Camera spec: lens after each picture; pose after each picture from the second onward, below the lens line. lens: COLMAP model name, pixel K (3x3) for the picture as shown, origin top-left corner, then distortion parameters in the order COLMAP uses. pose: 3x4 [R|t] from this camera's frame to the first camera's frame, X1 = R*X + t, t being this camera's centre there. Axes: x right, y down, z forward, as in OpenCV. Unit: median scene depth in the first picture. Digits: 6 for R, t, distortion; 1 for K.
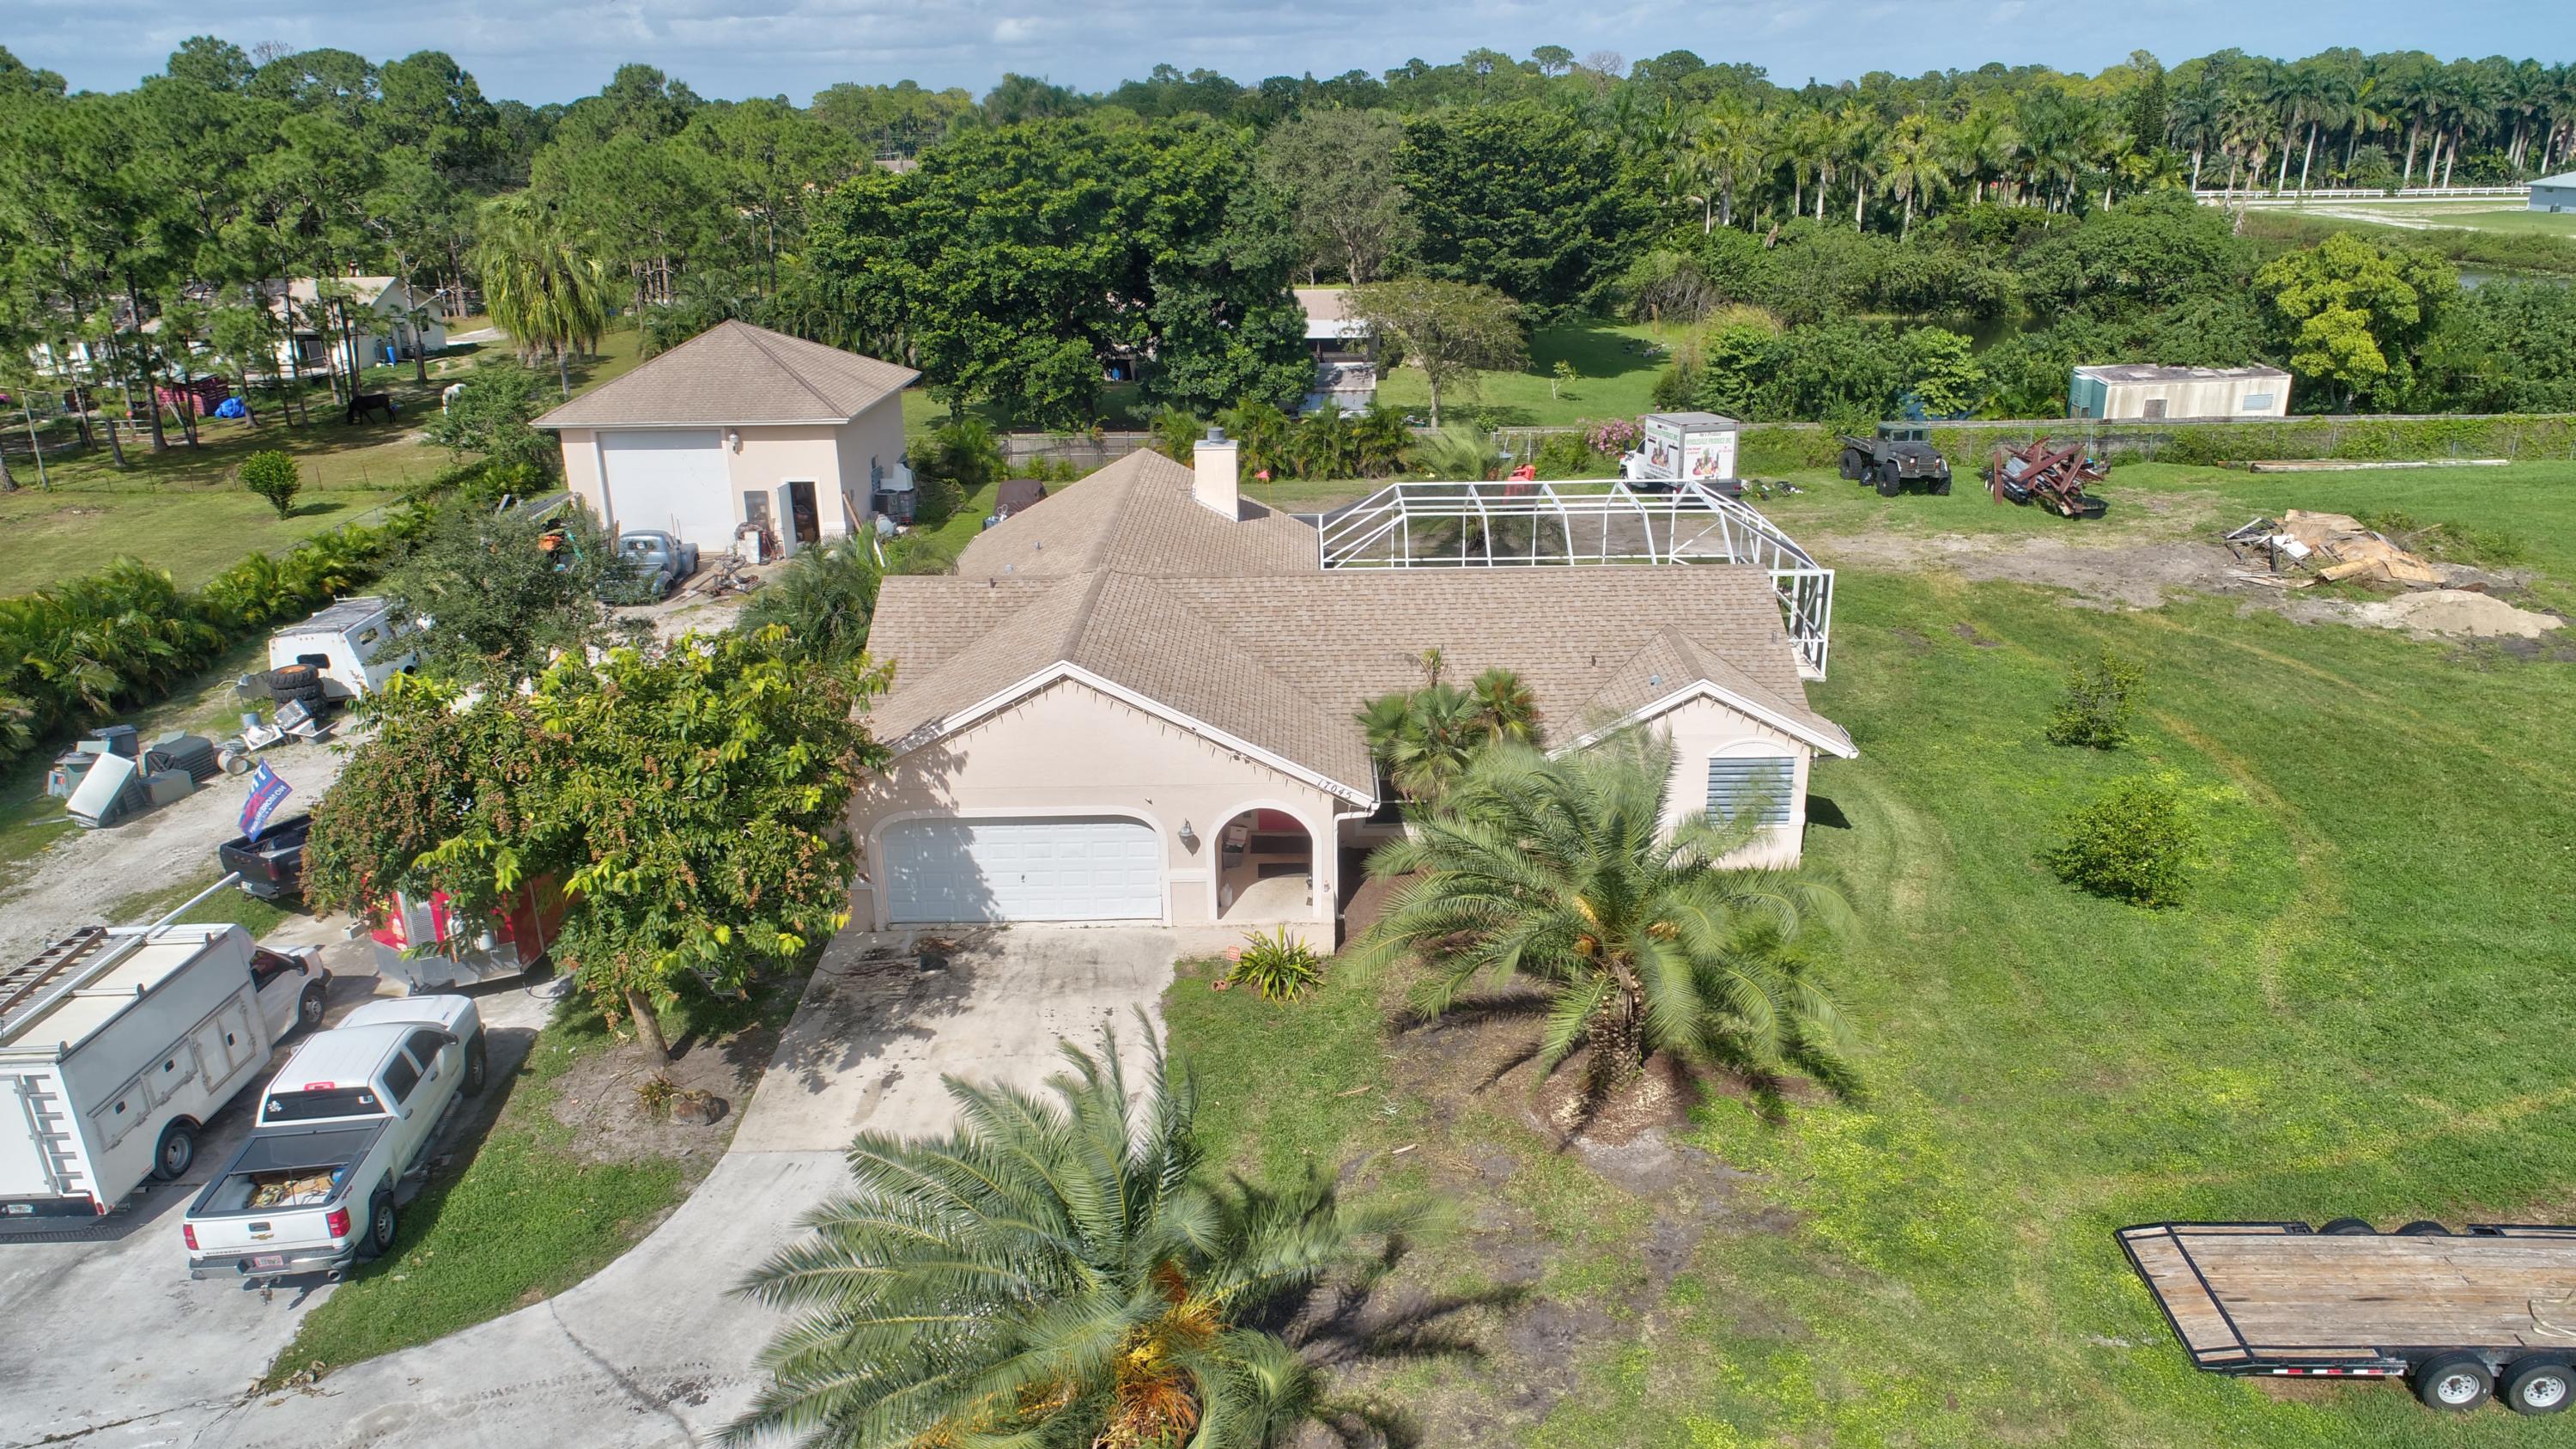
lens RADIAL K [[1730.4, 0, 1288.0], [0, 1730.4, 724.5], [0, 0, 1]] dist [0.000784, -0.000838]
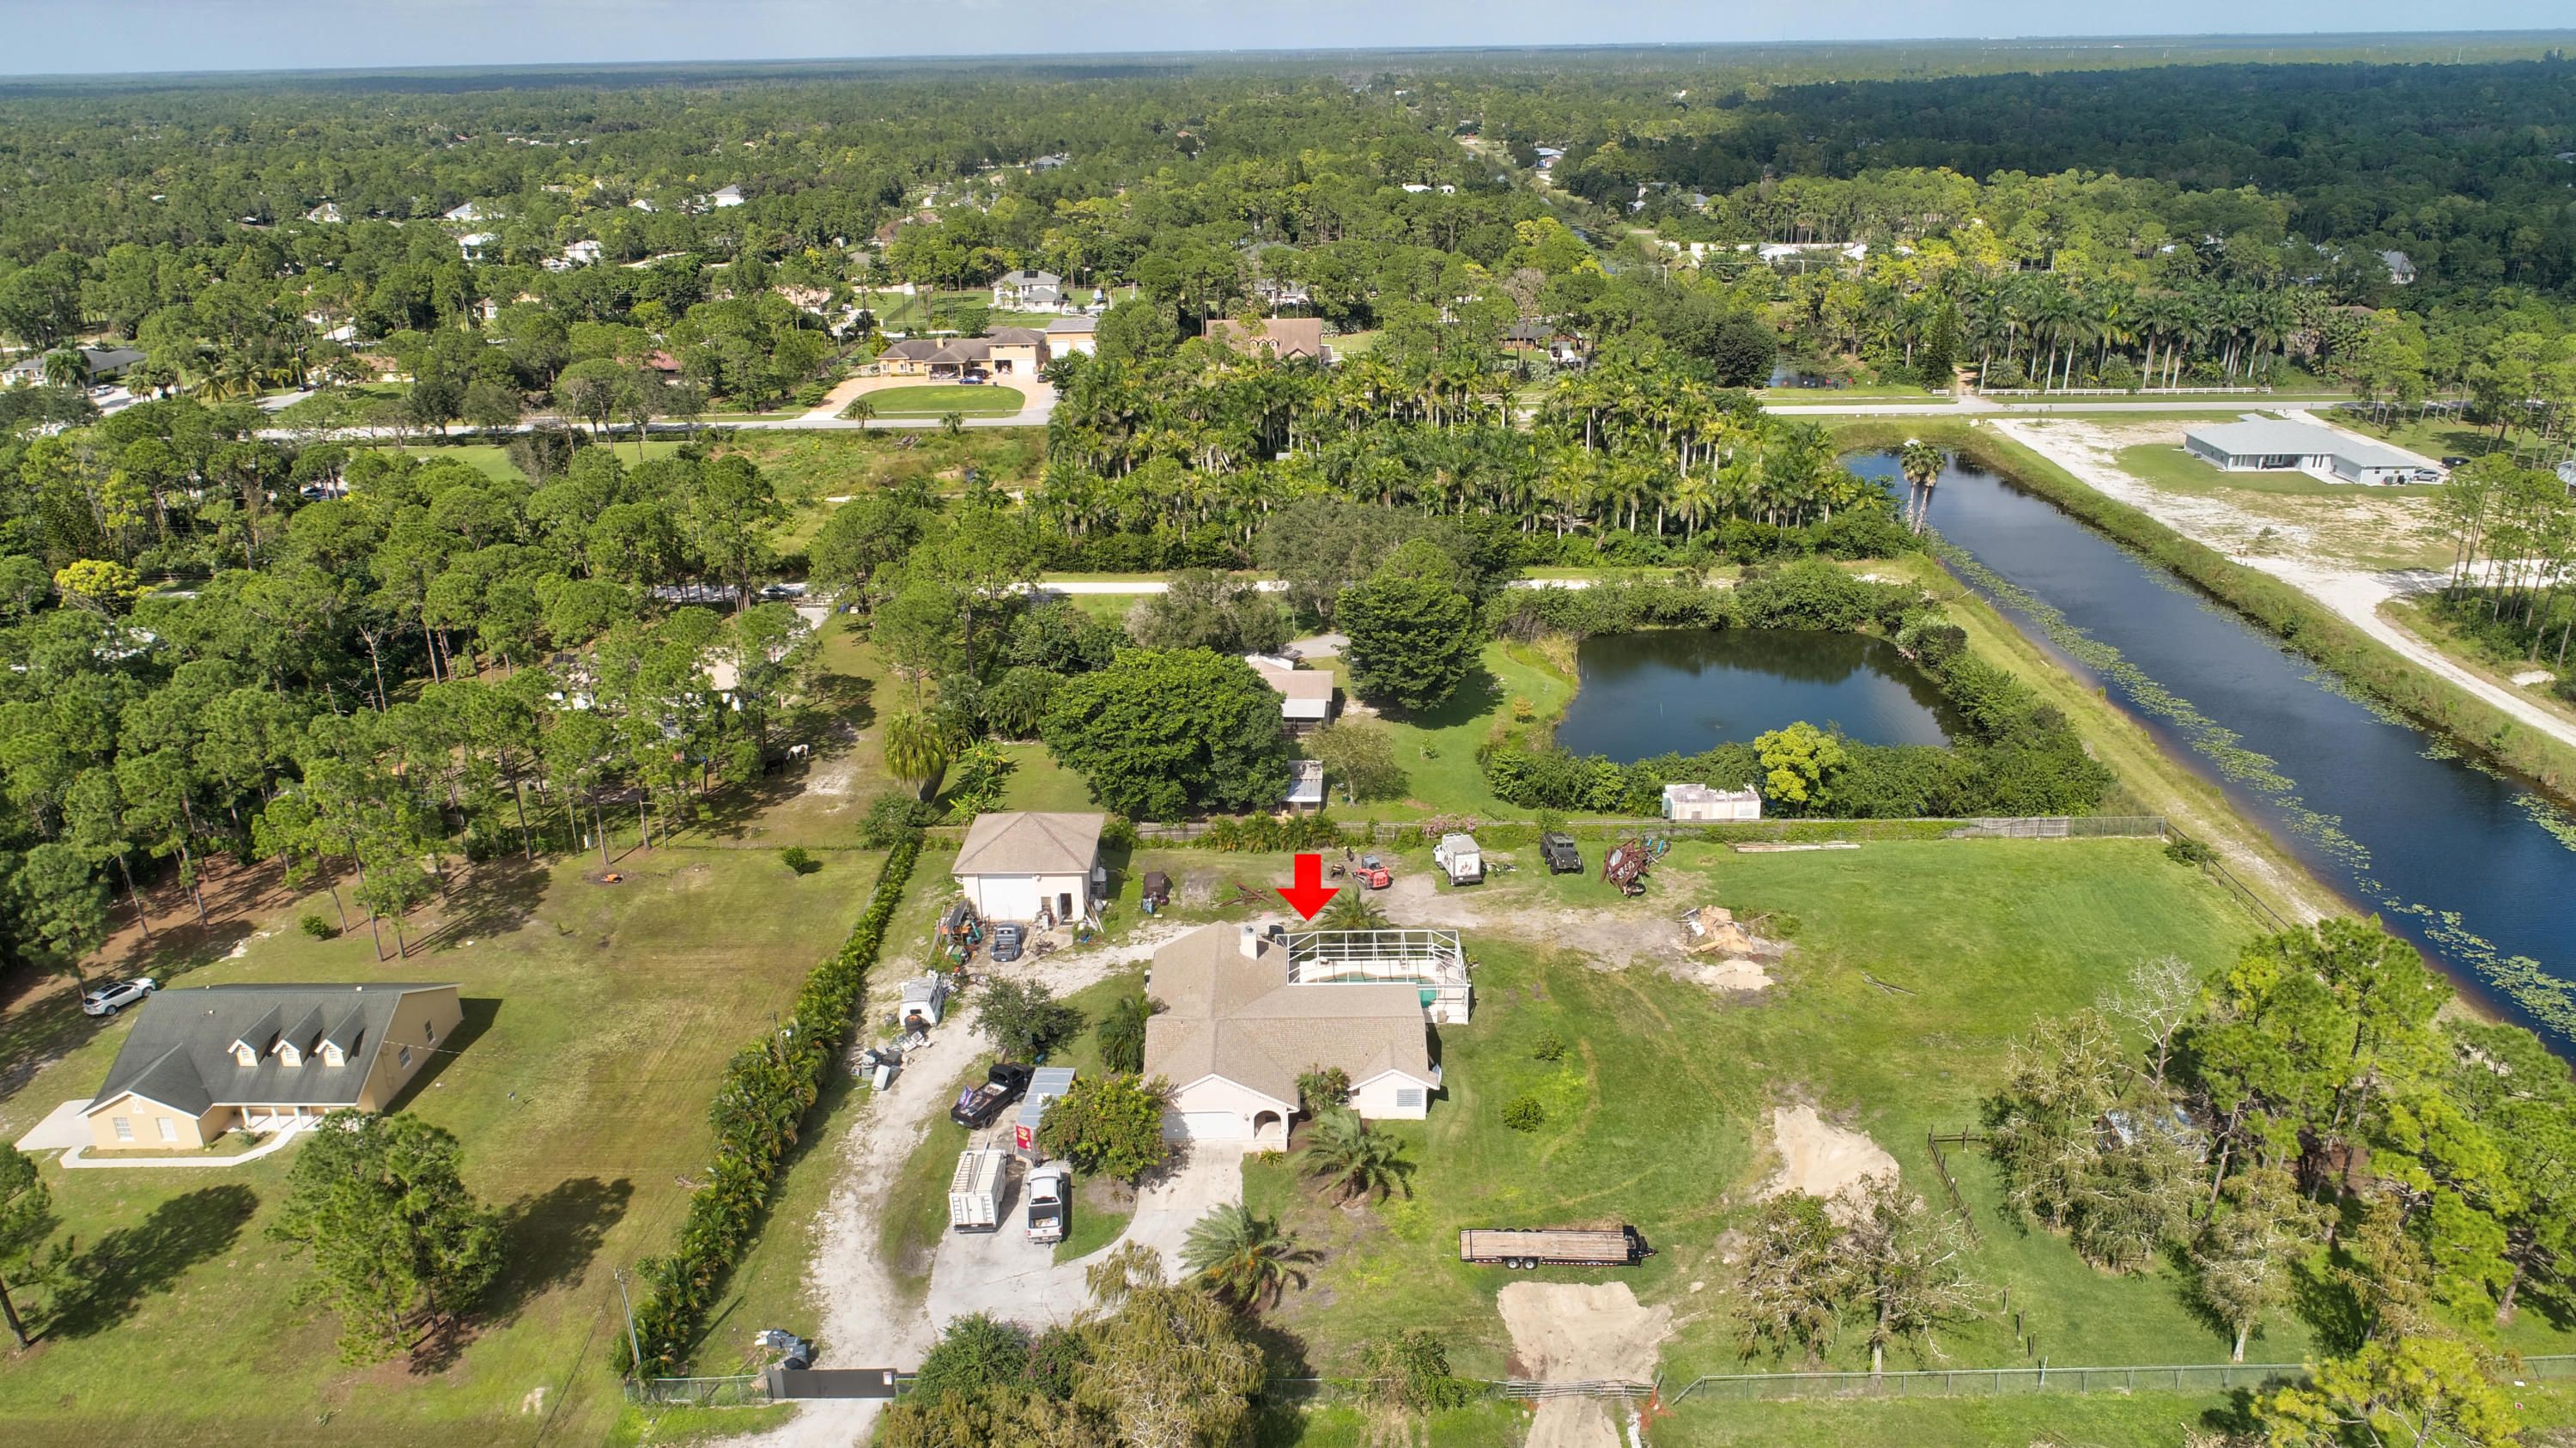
lens RADIAL K [[1730.4, 0, 1288.0], [0, 1730.4, 724.0], [0, 0, 1]] dist [0.000784, -0.000838]
pose [[0.999998, -0.001690, 0.001275, 0.010530], [0.001645, 0.999395, 0.034739, -0.371487], [-0.001333, -0.034737, 0.999396, -1.084215]]
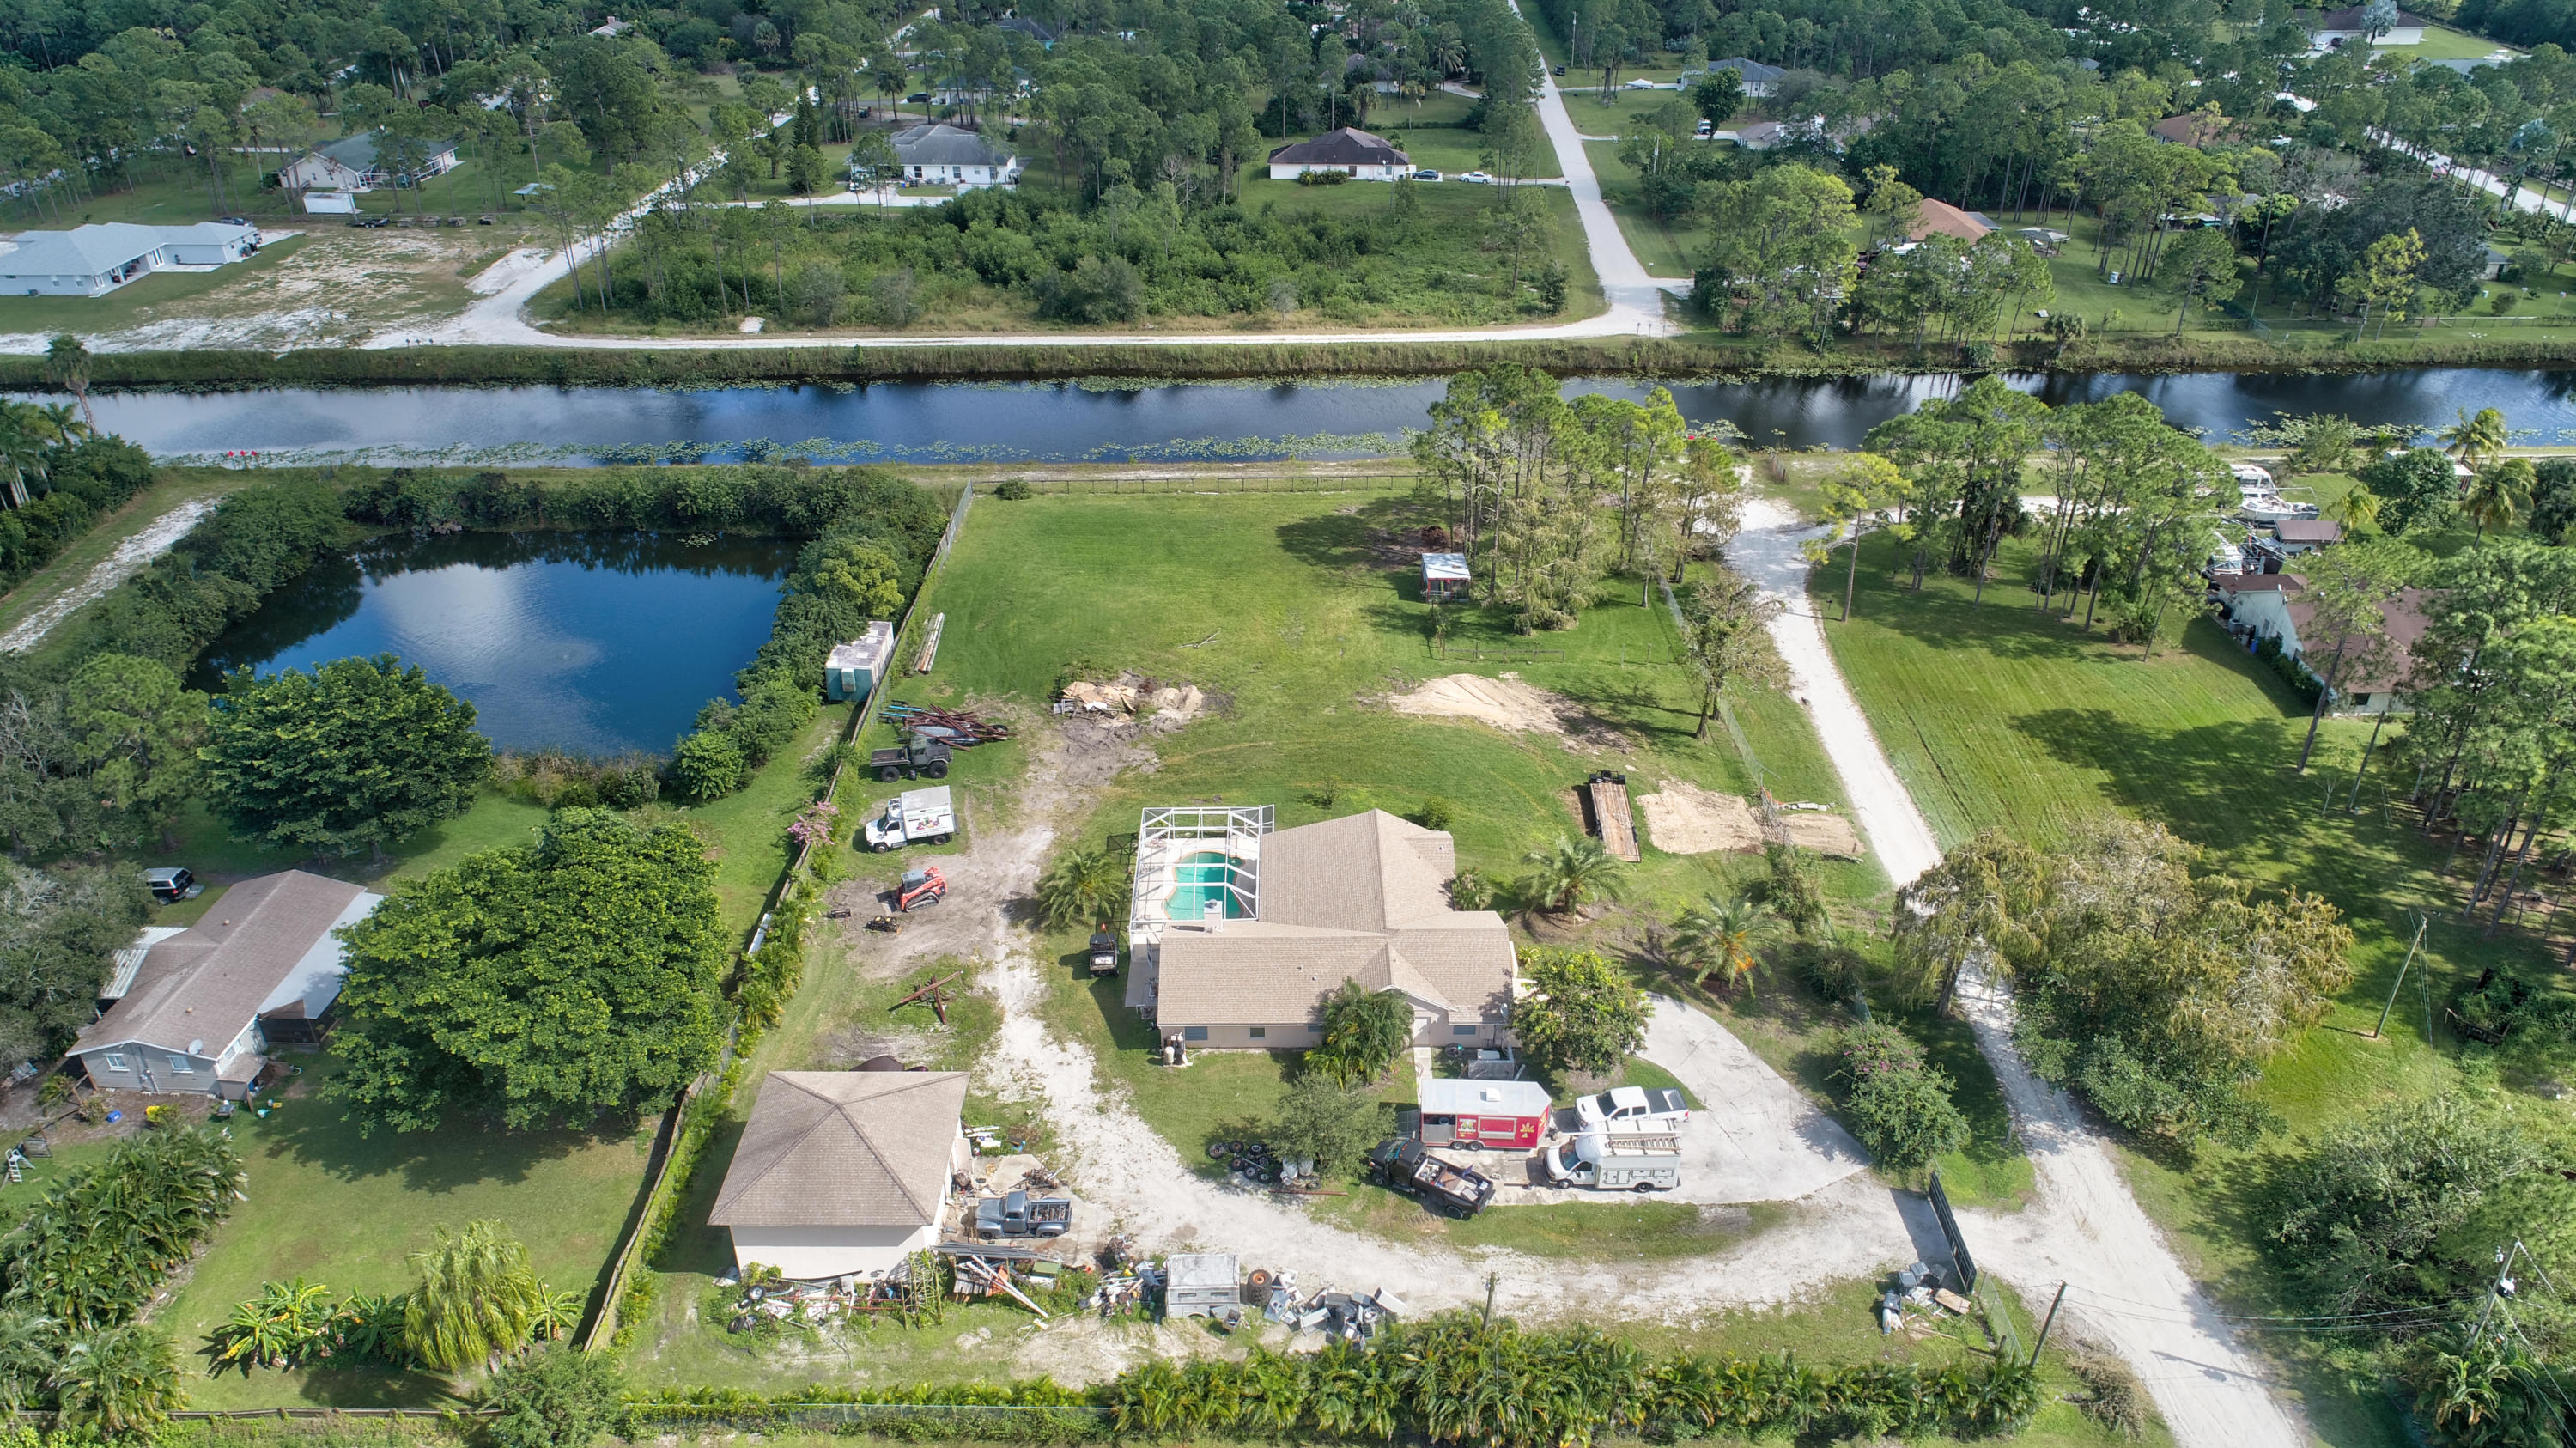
lens RADIAL K [[1724.2, 0, 1291.8], [0, 1724.2, 727.4], [0, 0, 1]] dist [-0.001289, -0.002788]
pose [[-0.013452, -0.491521, 0.870762, -1.210156], [0.336237, 0.817905, 0.466879, -0.877218], [-0.941681, 0.299063, 0.154264, 0.306946]]
